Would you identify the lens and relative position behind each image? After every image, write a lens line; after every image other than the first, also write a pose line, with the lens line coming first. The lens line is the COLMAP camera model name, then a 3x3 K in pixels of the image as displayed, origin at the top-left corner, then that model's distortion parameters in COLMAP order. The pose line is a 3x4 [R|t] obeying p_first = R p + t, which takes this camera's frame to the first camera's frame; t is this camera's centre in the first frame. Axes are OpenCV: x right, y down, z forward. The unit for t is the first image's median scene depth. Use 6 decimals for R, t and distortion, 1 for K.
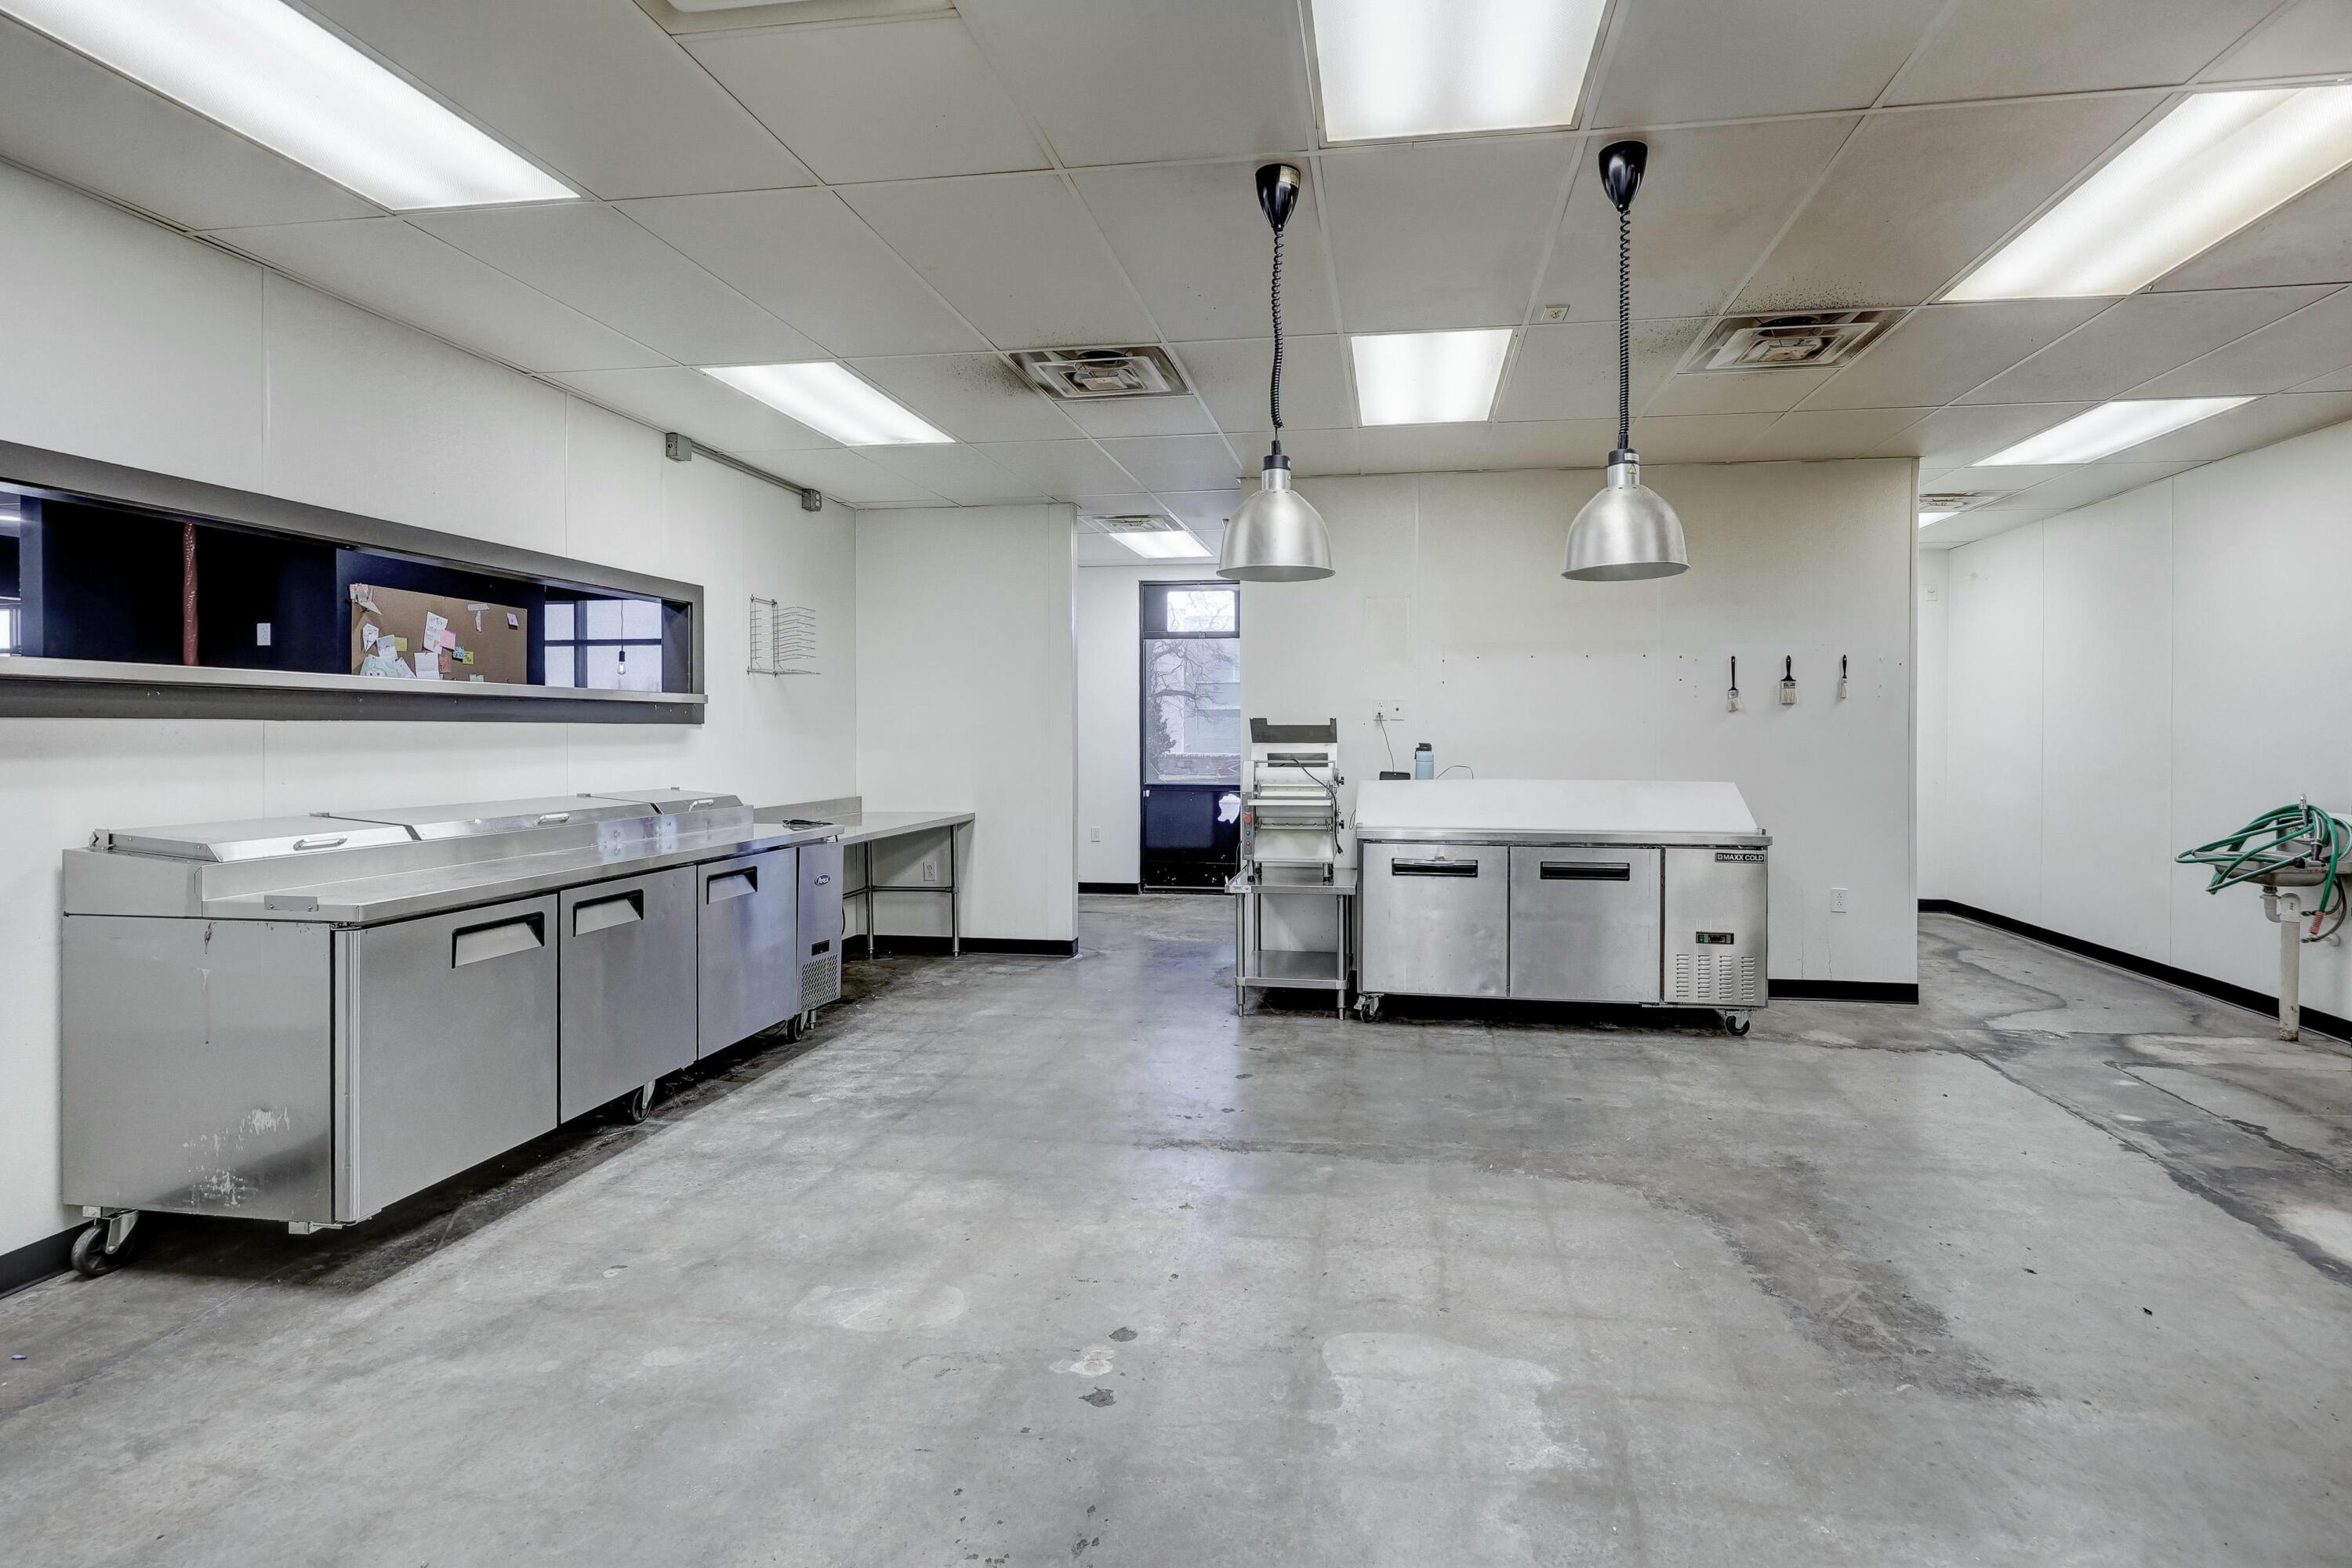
lens RADIAL K [[1132.9, 0, 1218.5], [0, 1132.9, 744.3], [0, 0, 1]] dist [0.004872, 0.000087]
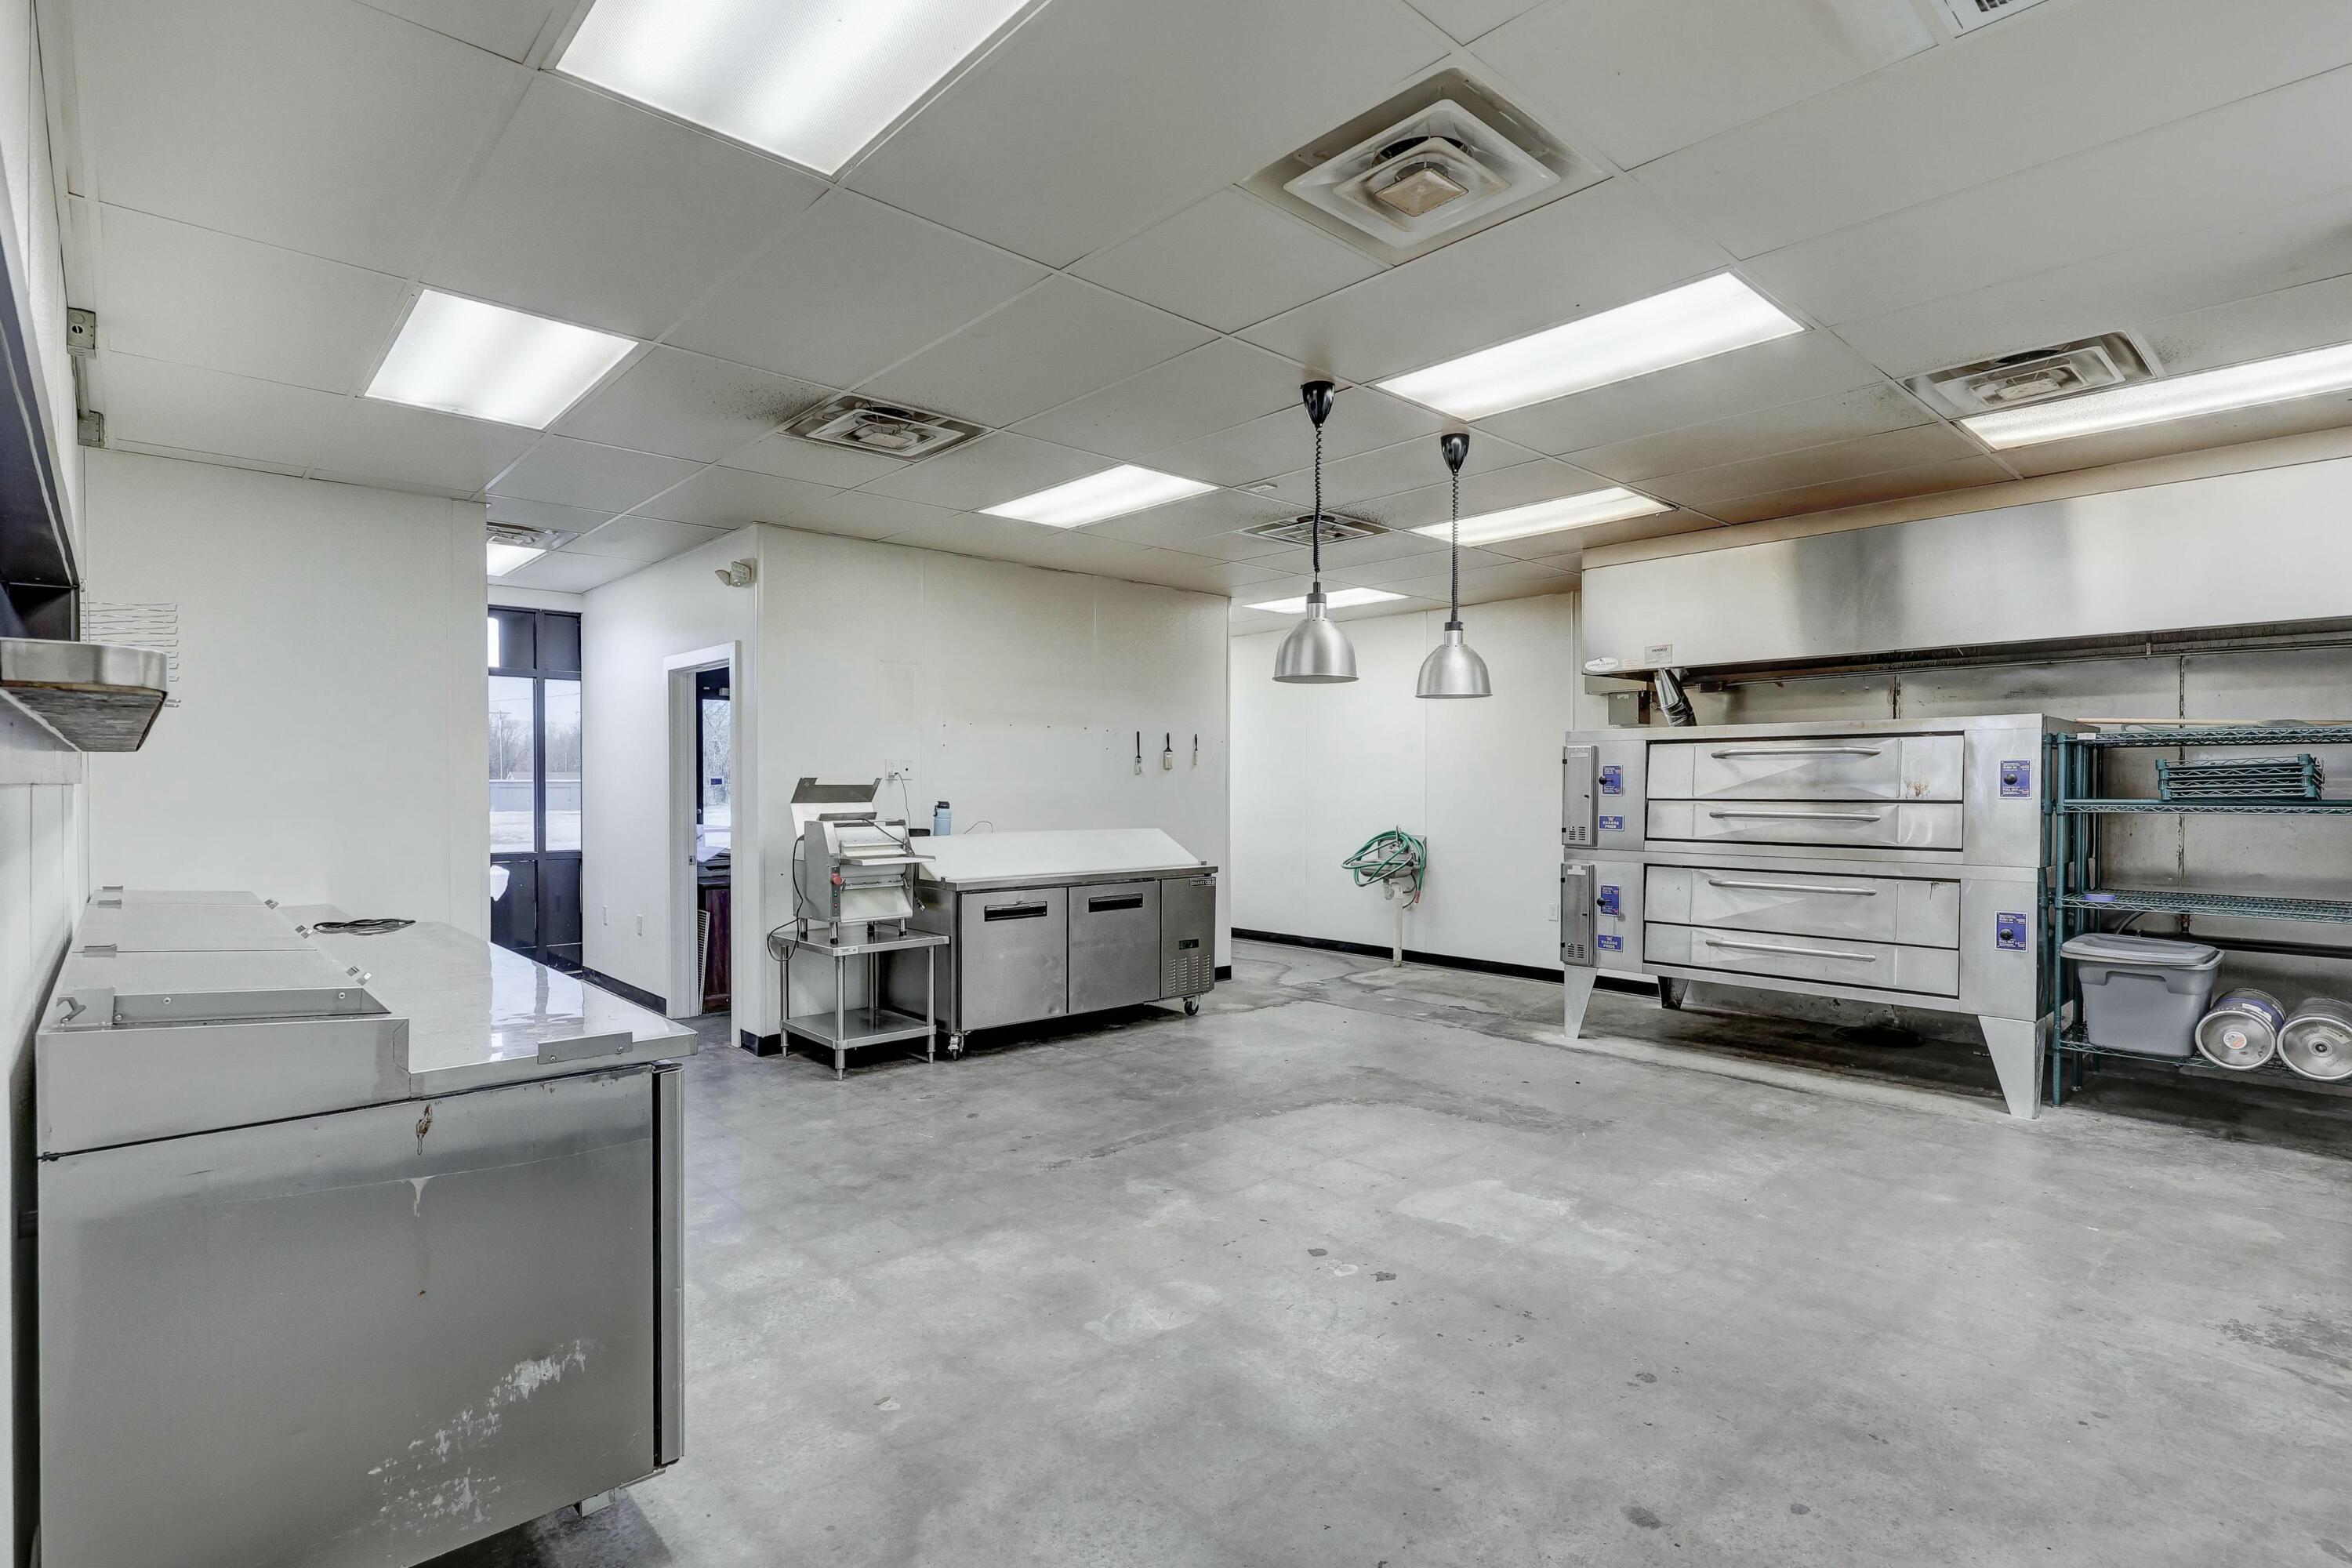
lens RADIAL K [[1161.7, 0, 1205.1], [0, 1161.7, 804.2], [0, 0, 1]] dist [-0.000545, -0.000185]
pose [[0.616267, -0.013458, 0.787422, -0.853272], [0.009015, 0.999909, 0.010035, -0.011674], [-0.787485, 0.000914, 0.616333, 0.187227]]
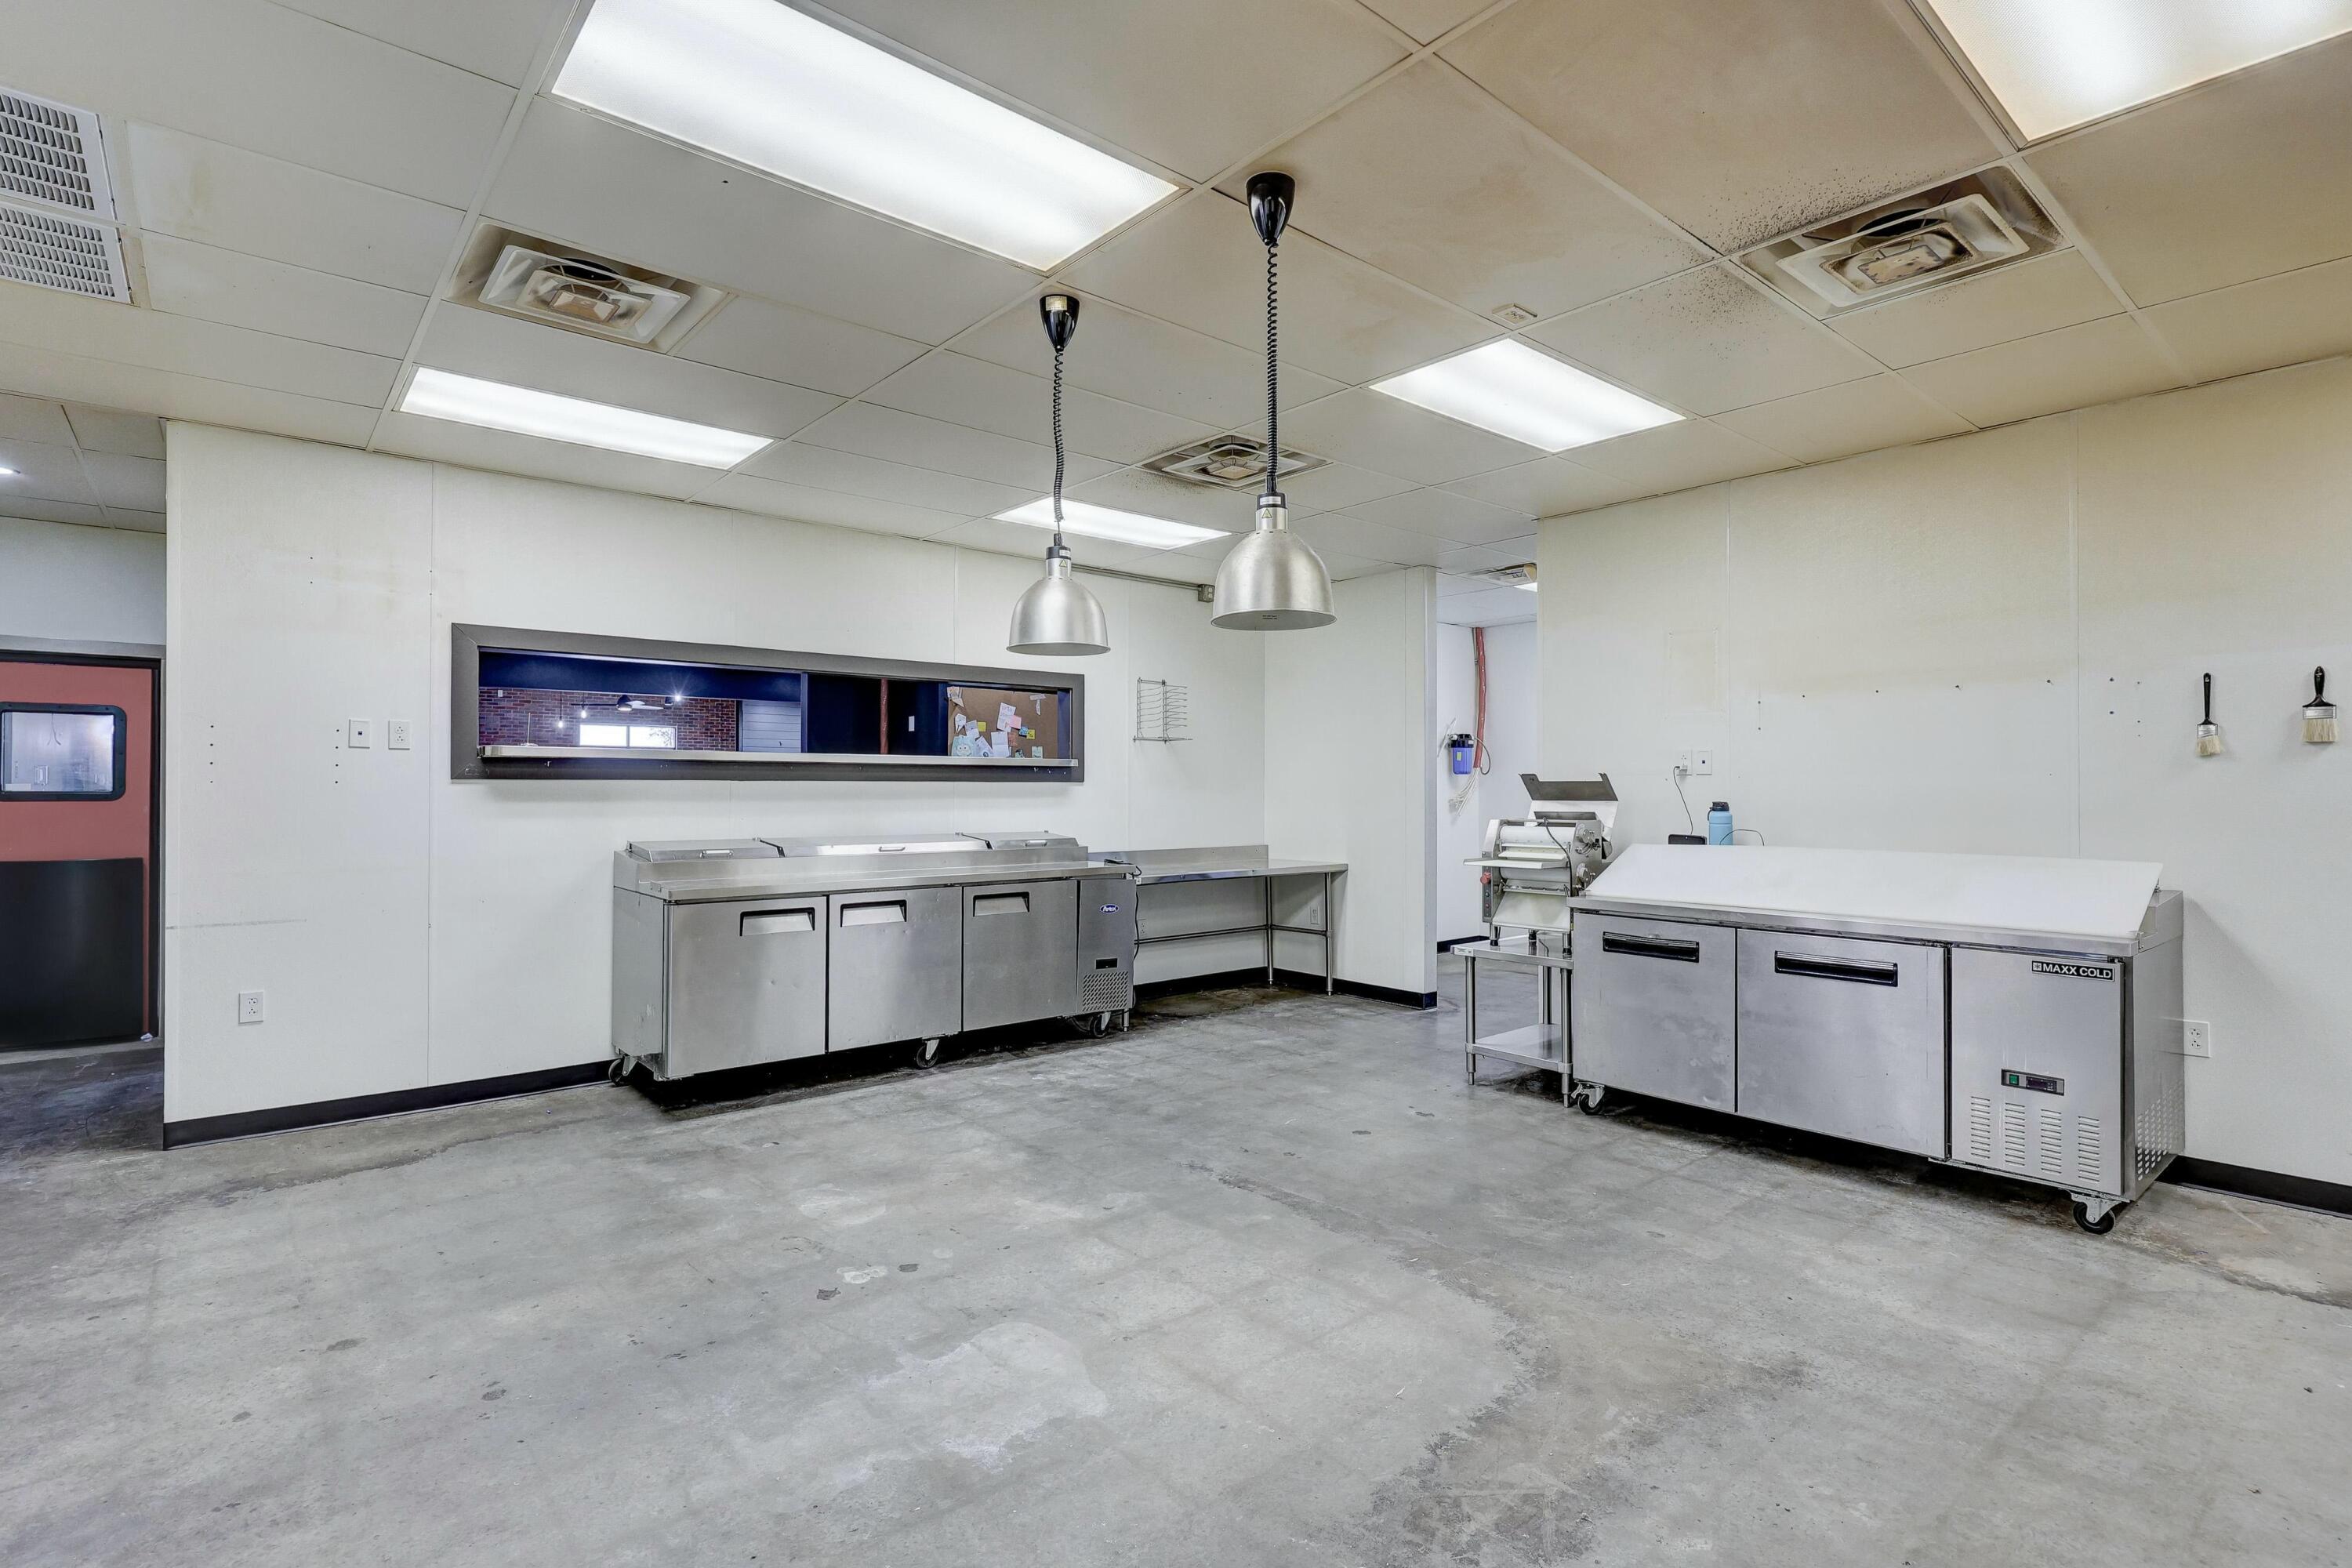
lens RADIAL K [[1113.2, 0, 1176.0], [0, 1113.2, 784.0], [0, 0, 1]] dist [-0.000336, -0.000202]
pose [[0.755656, -0.002049, -0.654966, 0.662573], [-0.007381, 0.999905, -0.011643, -0.002652], [0.654928, 0.013632, 0.755569, 0.177427]]
